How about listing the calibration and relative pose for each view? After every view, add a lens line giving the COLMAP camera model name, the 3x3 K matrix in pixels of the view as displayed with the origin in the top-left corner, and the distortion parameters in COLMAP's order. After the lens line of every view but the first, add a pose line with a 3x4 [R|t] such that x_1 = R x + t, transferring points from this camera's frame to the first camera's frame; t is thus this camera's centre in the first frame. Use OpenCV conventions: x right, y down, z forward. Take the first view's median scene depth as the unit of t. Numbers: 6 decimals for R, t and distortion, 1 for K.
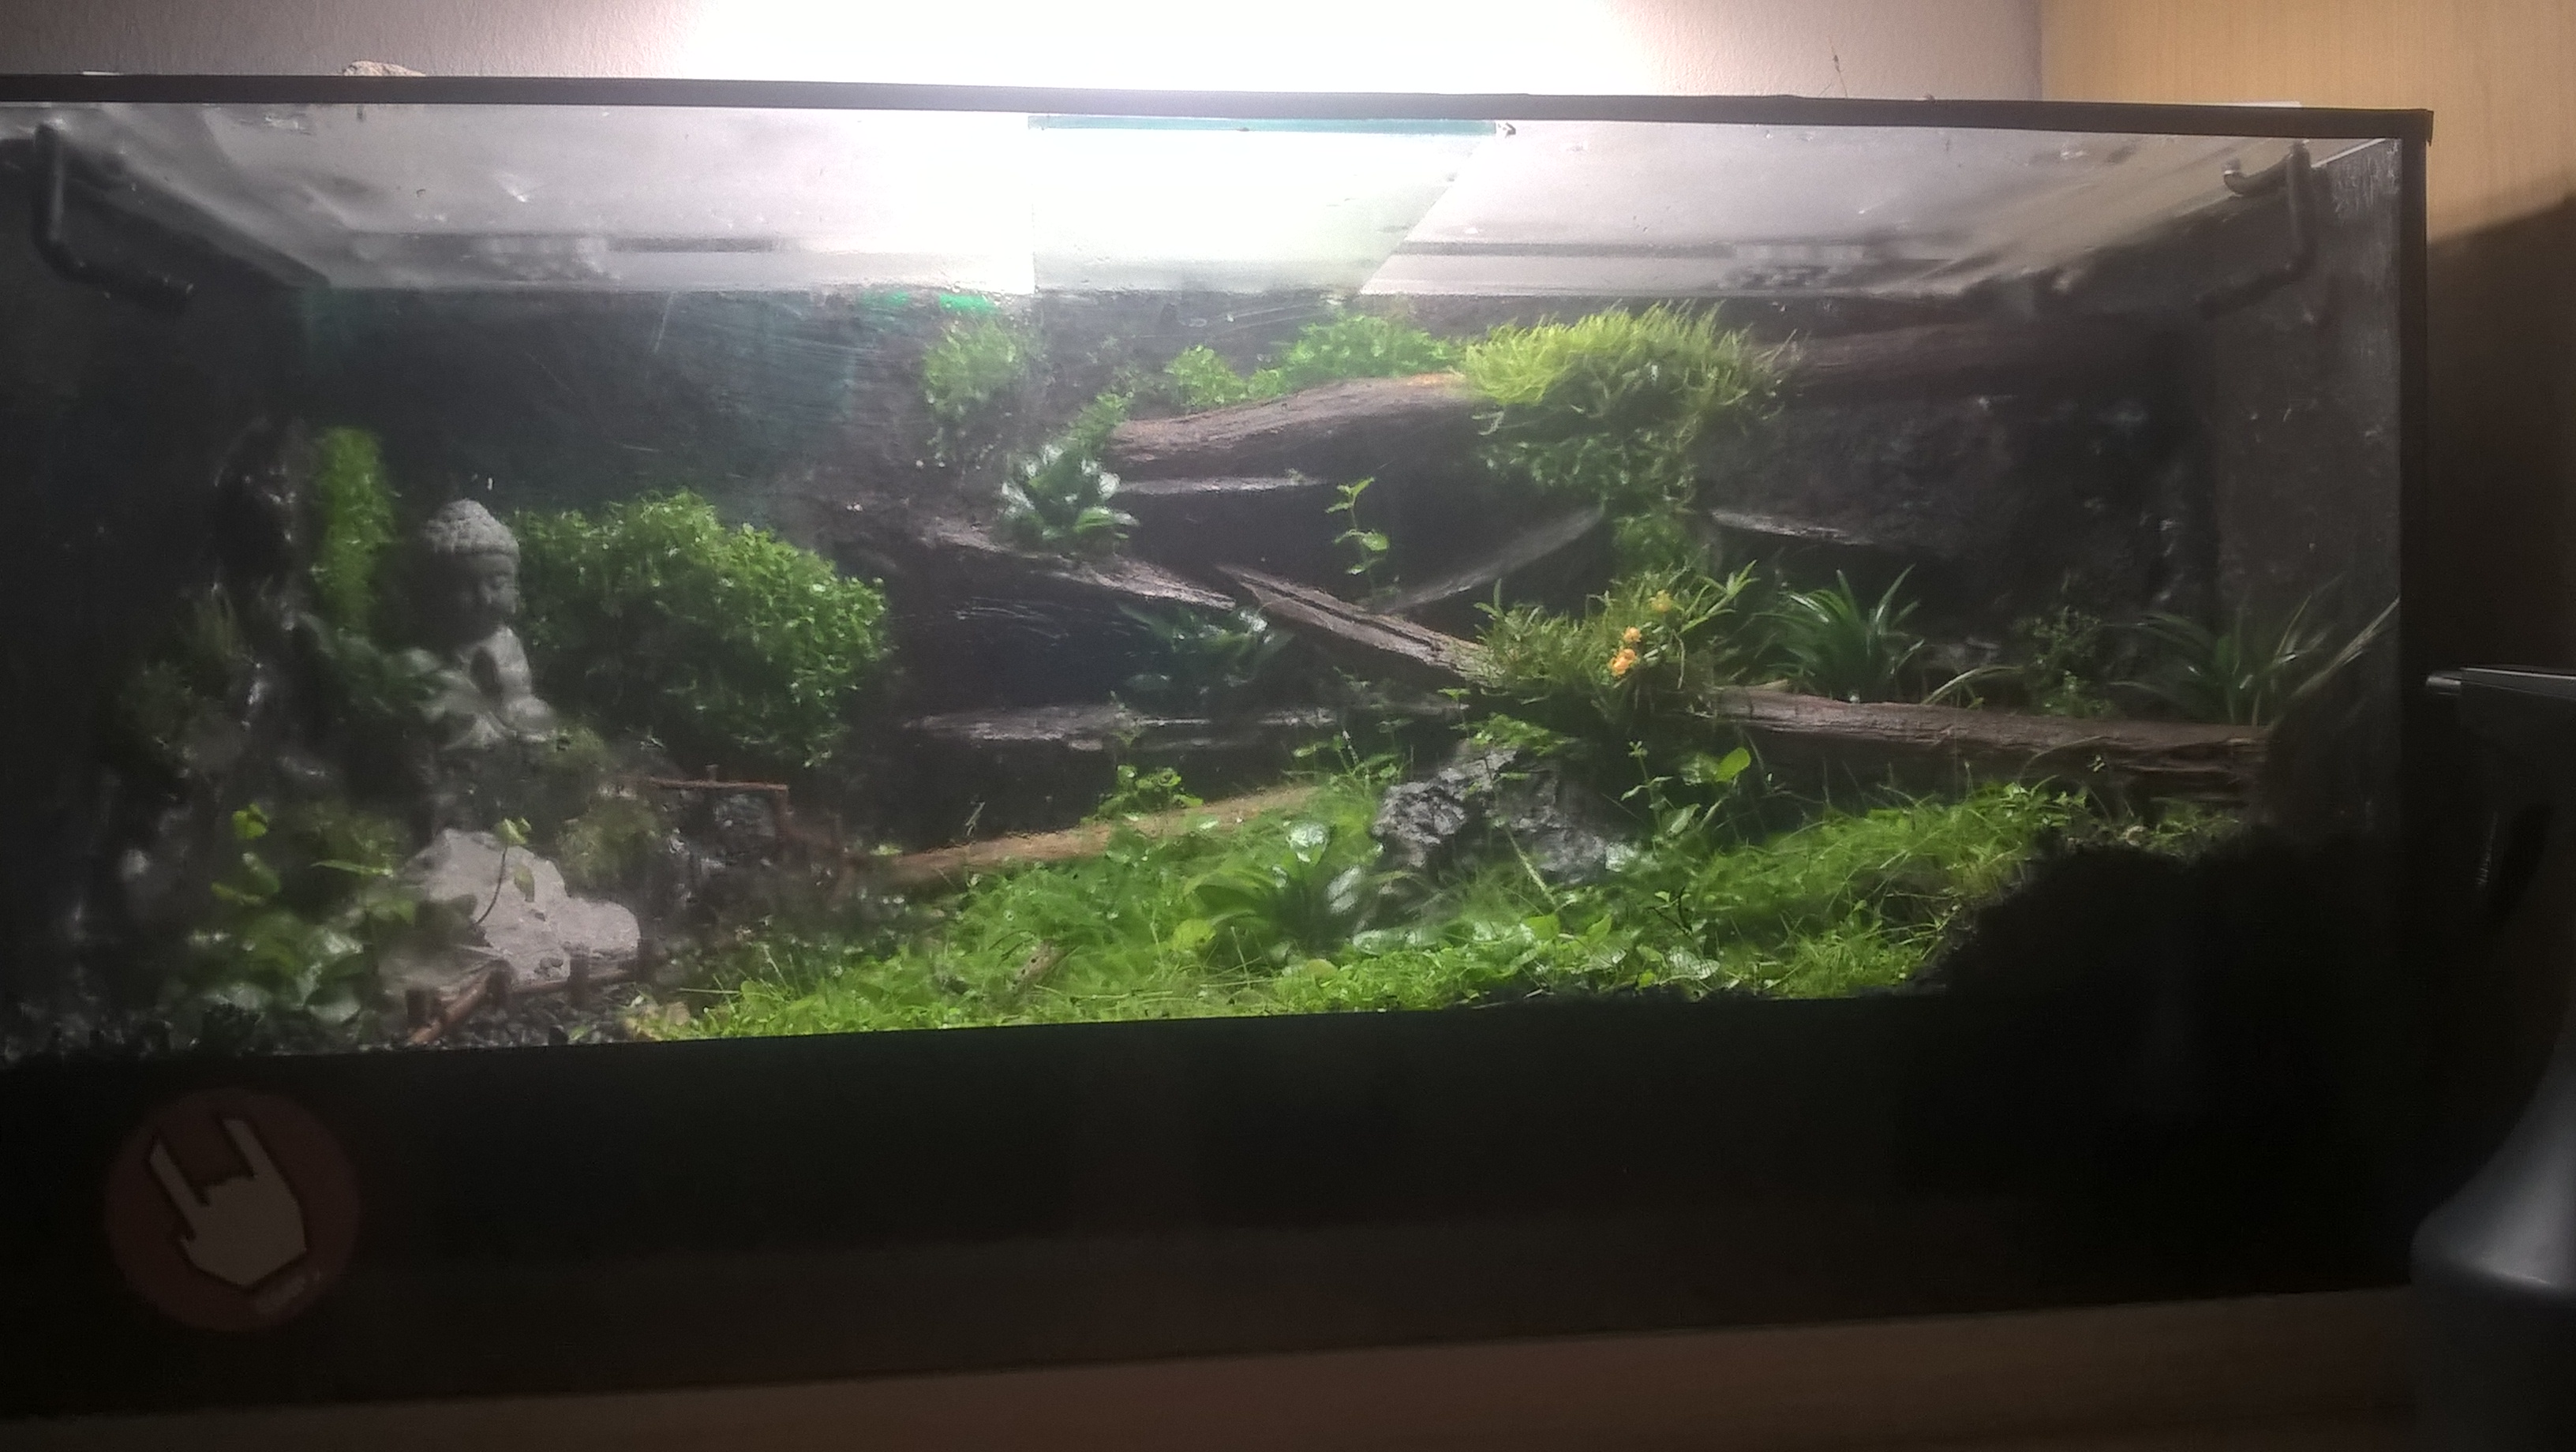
lens RADIAL K [[2094.1, 0, 1293.0], [0, 2094.1, 703.5], [0, 0, 1]] dist [0.070327, -0.193478]
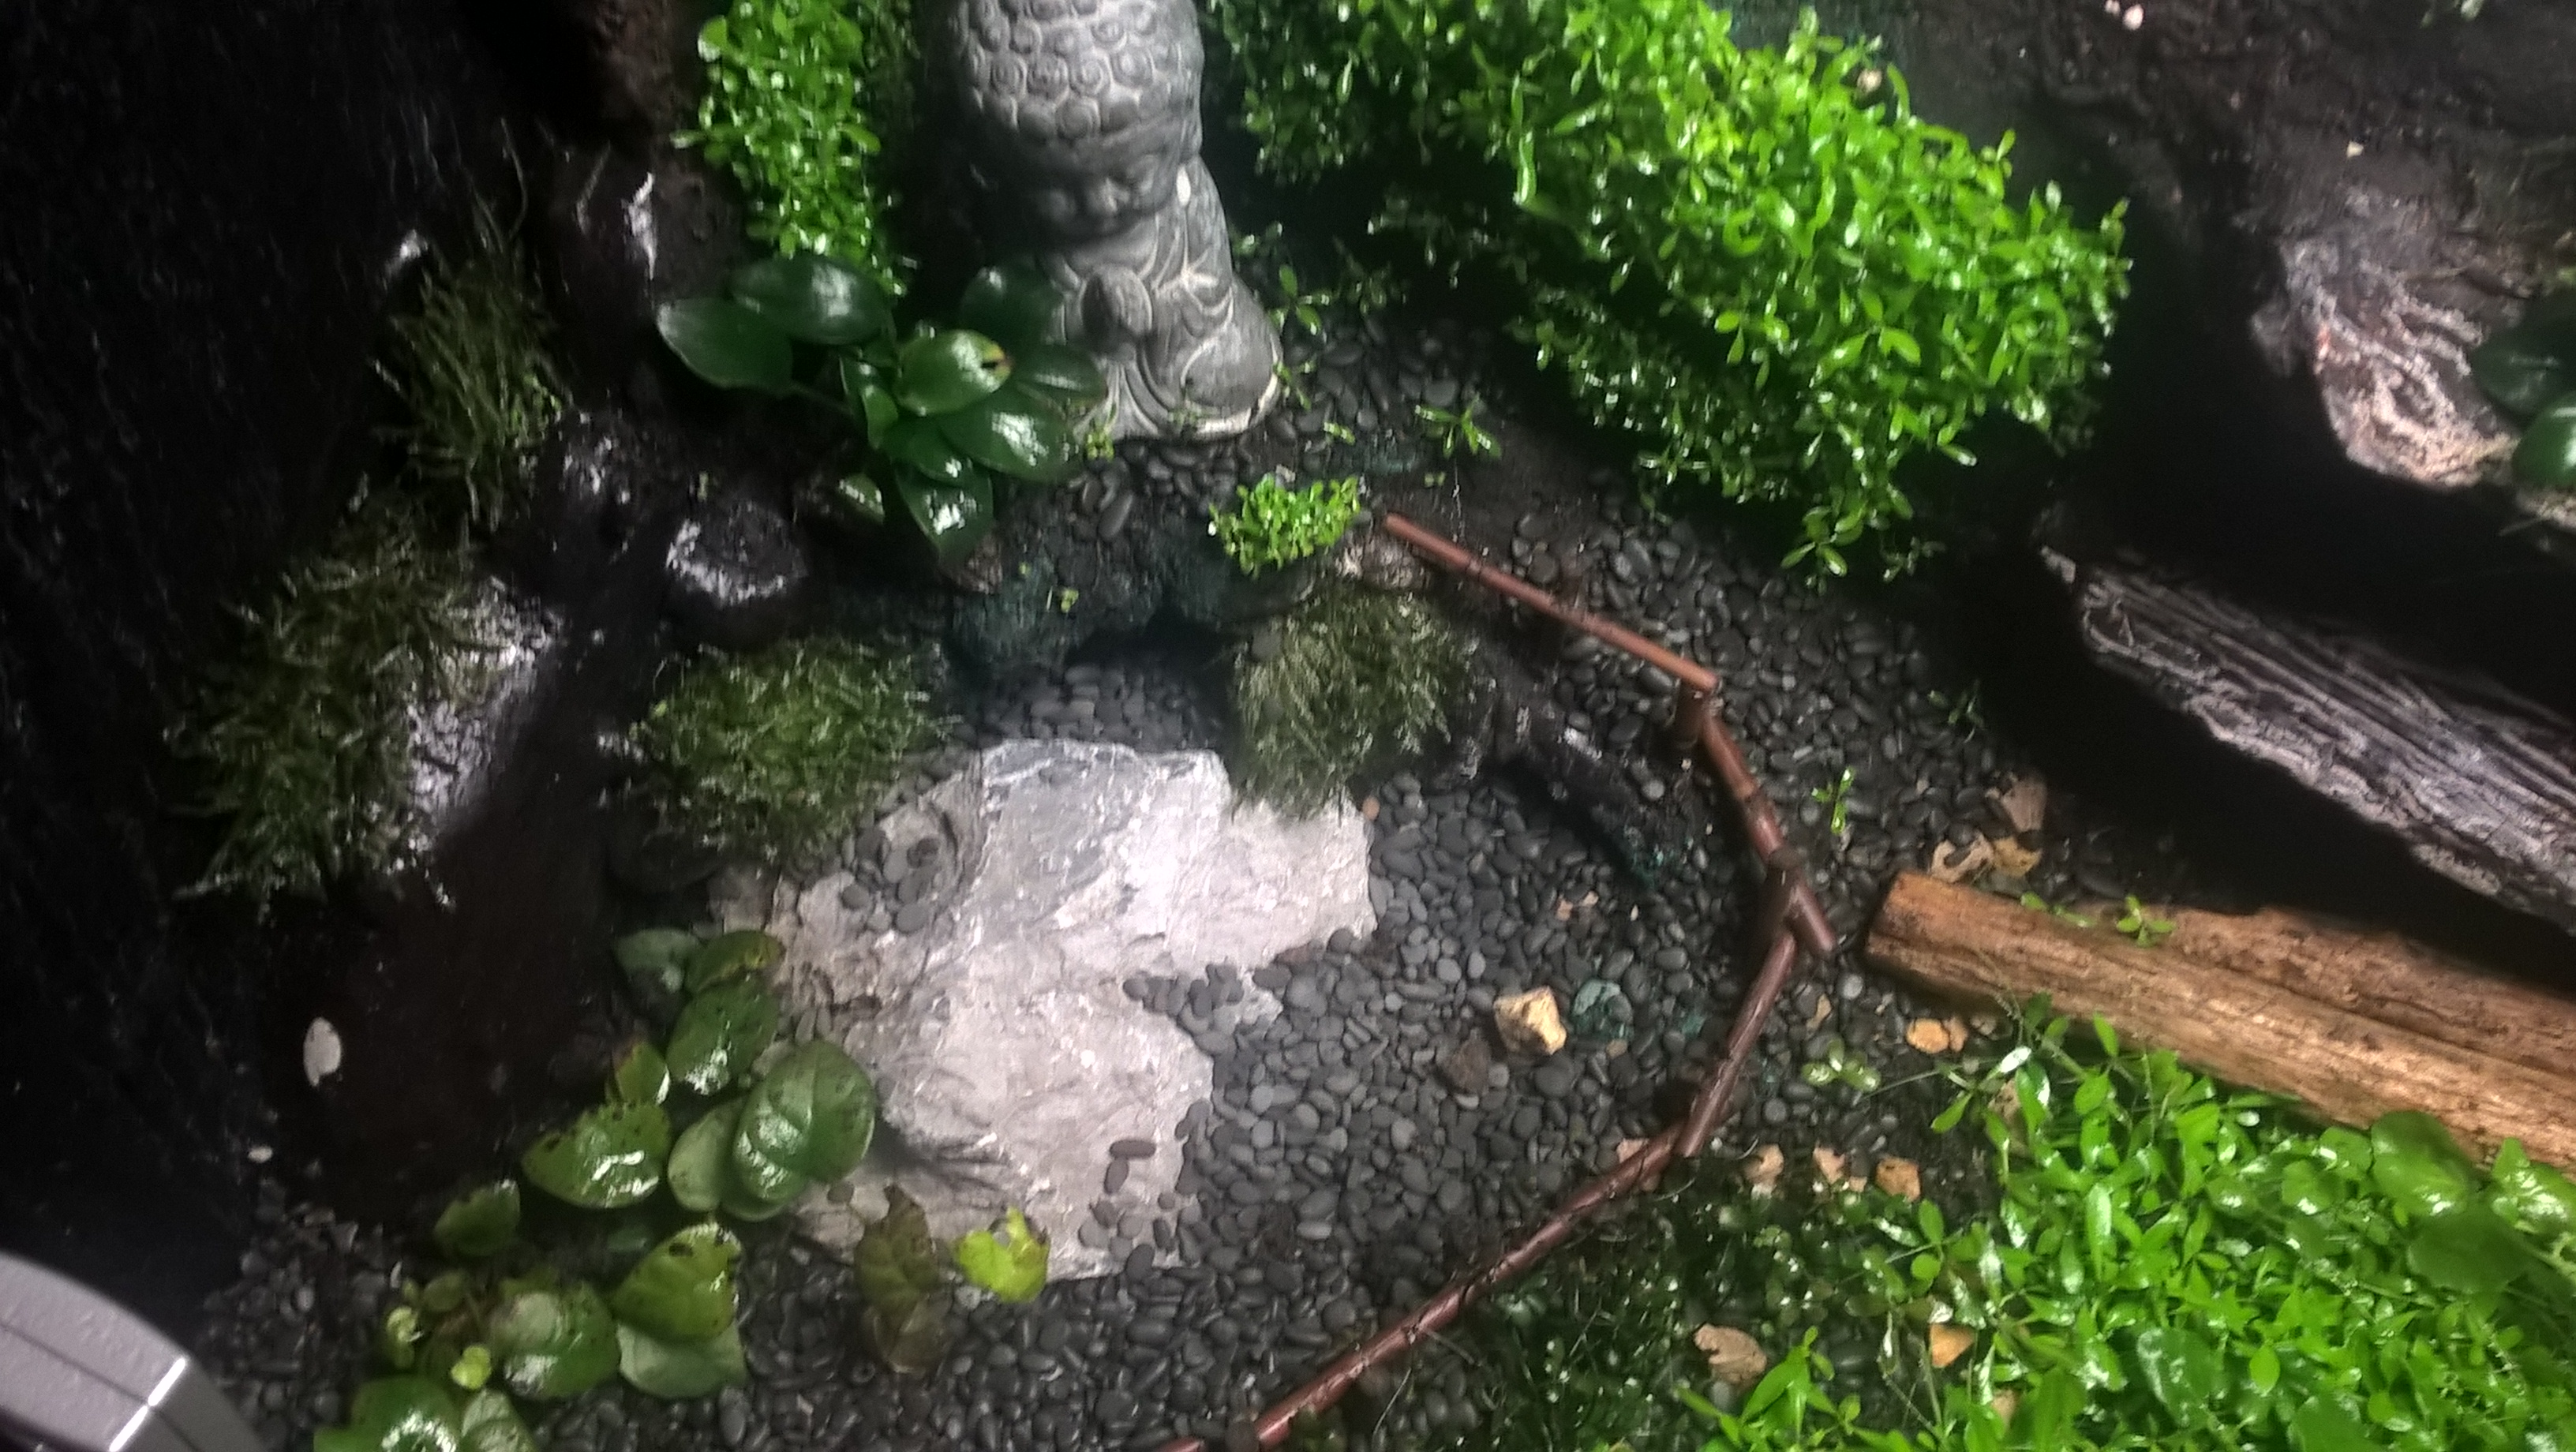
lens RADIAL K [[2094.1, 0, 1269.7], [0, 2094.1, 727.1], [0, 0, 1]] dist [0.070327, -0.193478]
pose [[0.865156, 0.422361, -0.270399, -0.197961], [-0.033760, 0.587005, 0.808879, -0.307327], [0.500365, -0.690678, 0.522110, 0.713253]]
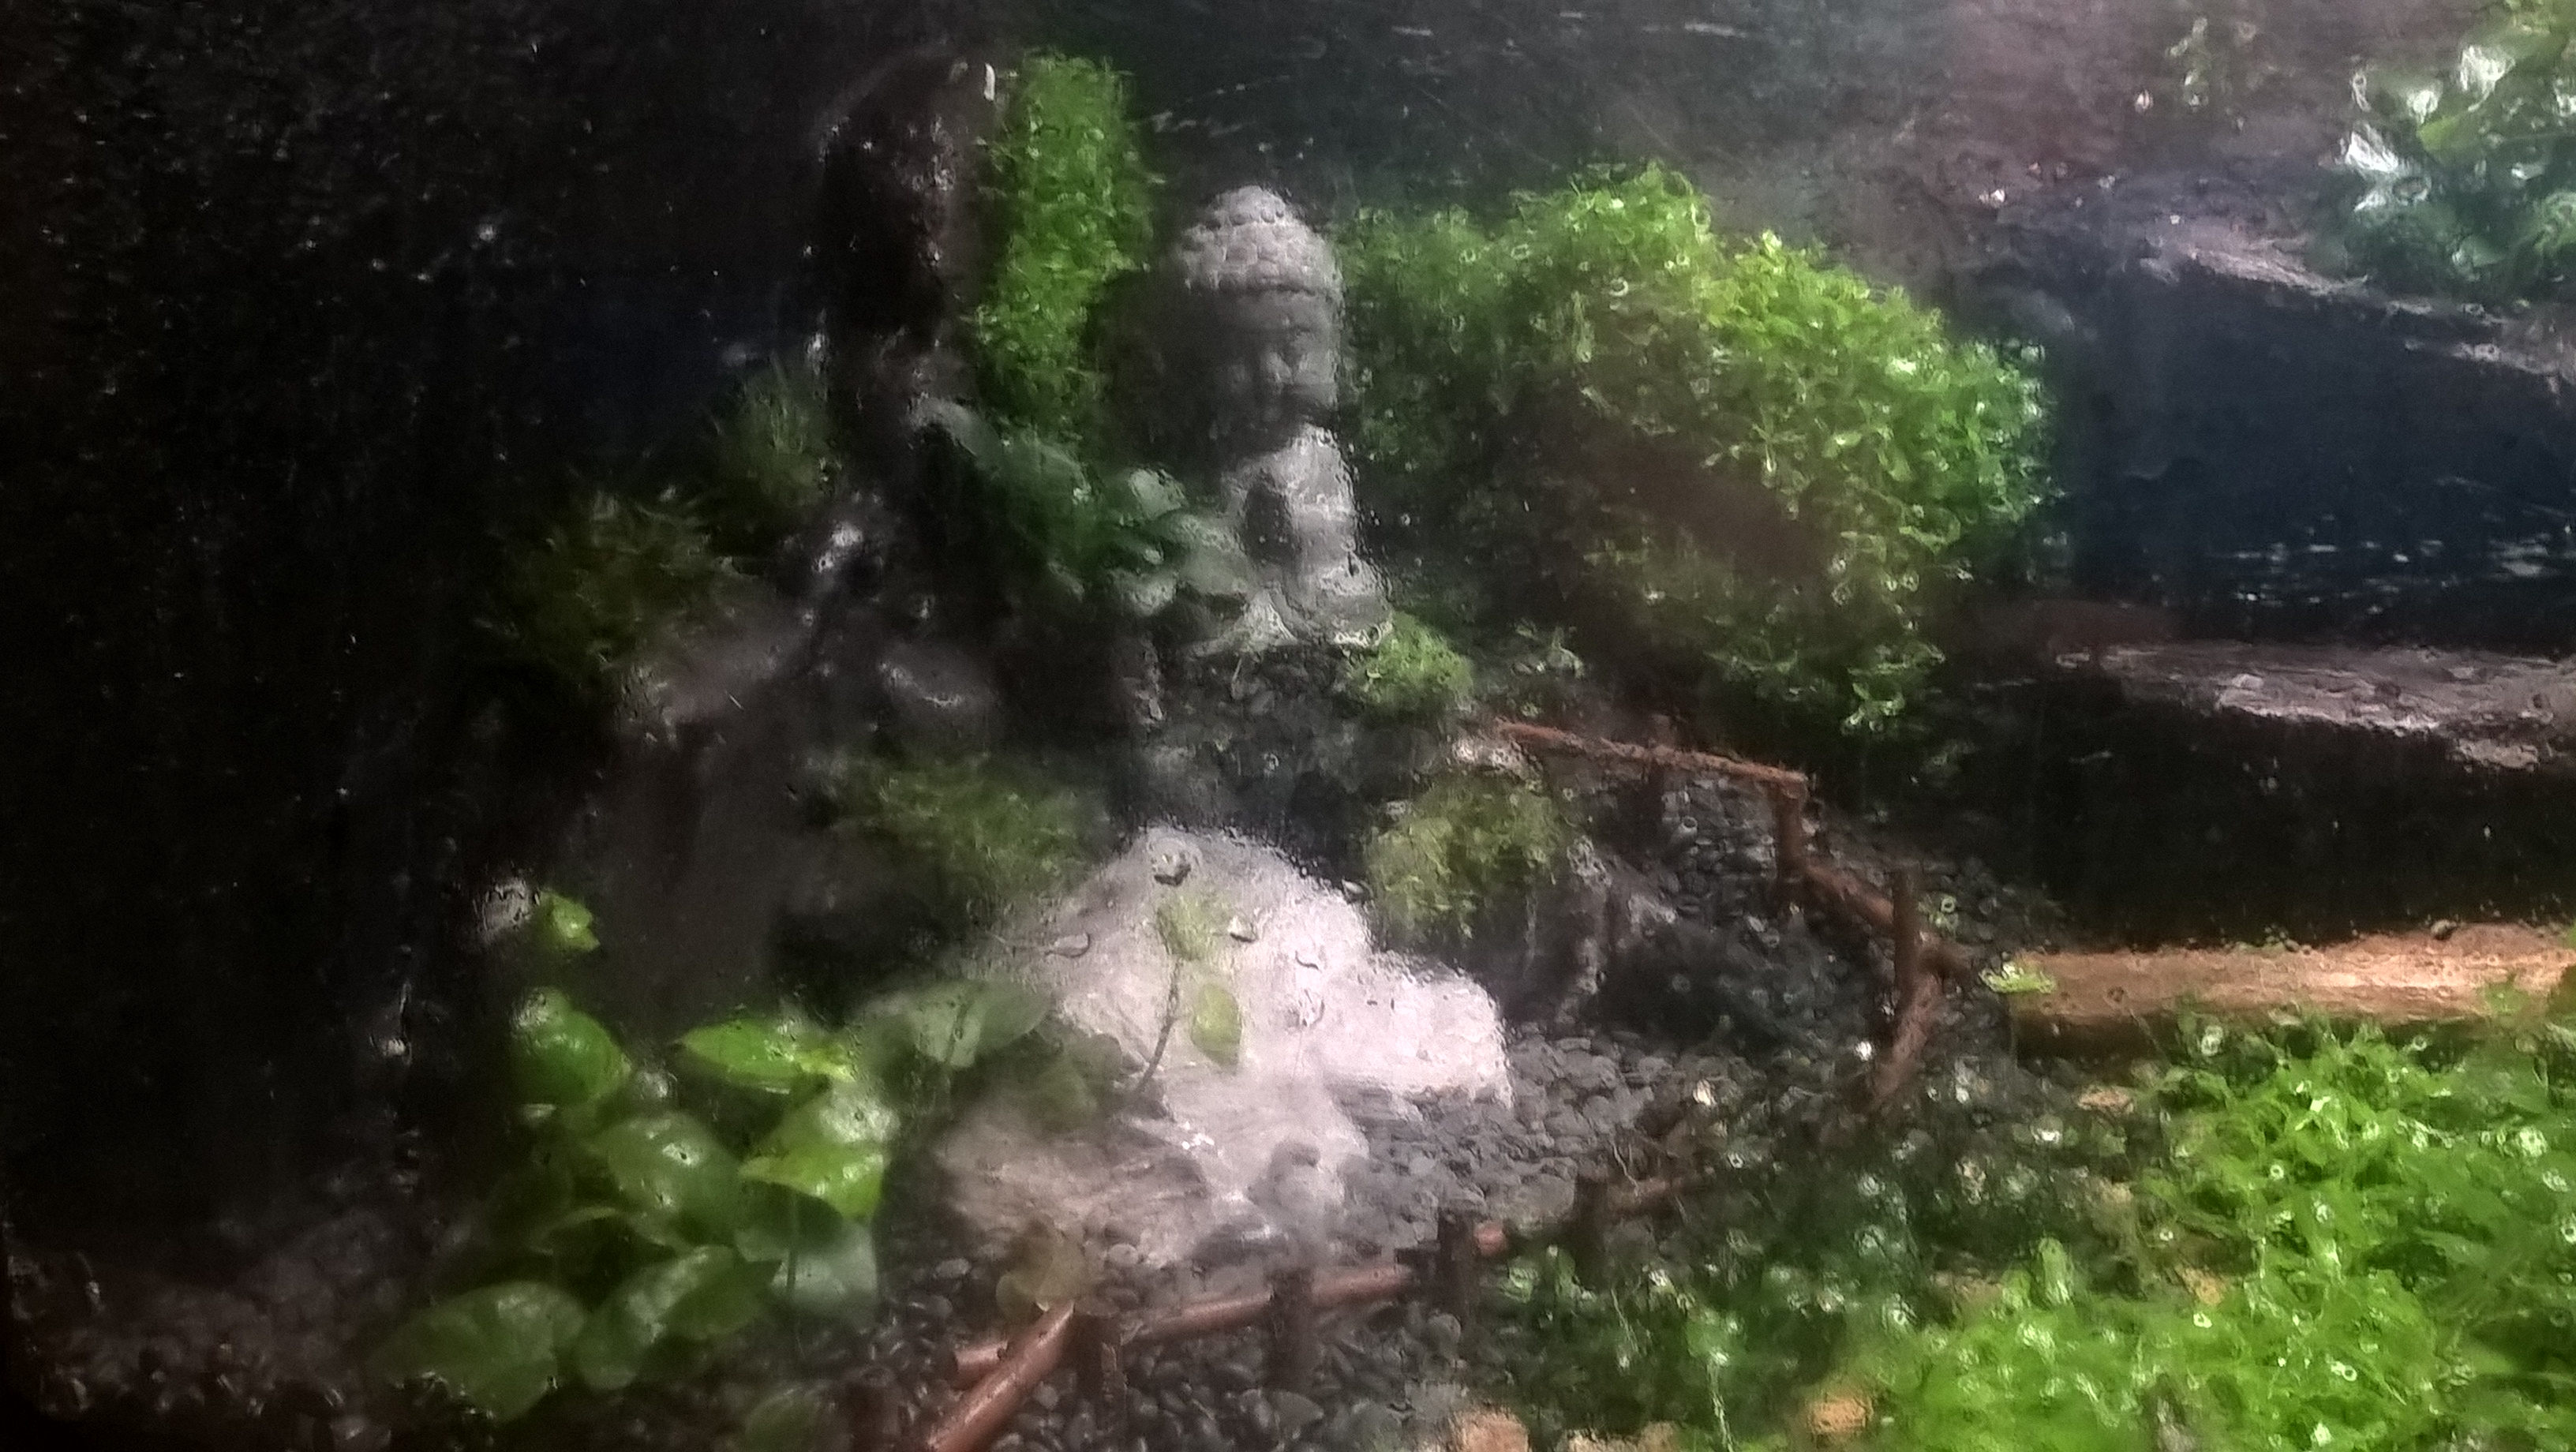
lens RADIAL K [[2094.1, 0, 1287.3], [0, 2094.1, 725.5], [0, 0, 1]] dist [0.070327, -0.193478]
pose [[0.886321, 0.103987, -0.451245, -0.127441], [-0.042491, 0.988612, 0.144361, -0.038198], [0.461118, -0.108777, 0.880646, 0.509451]]
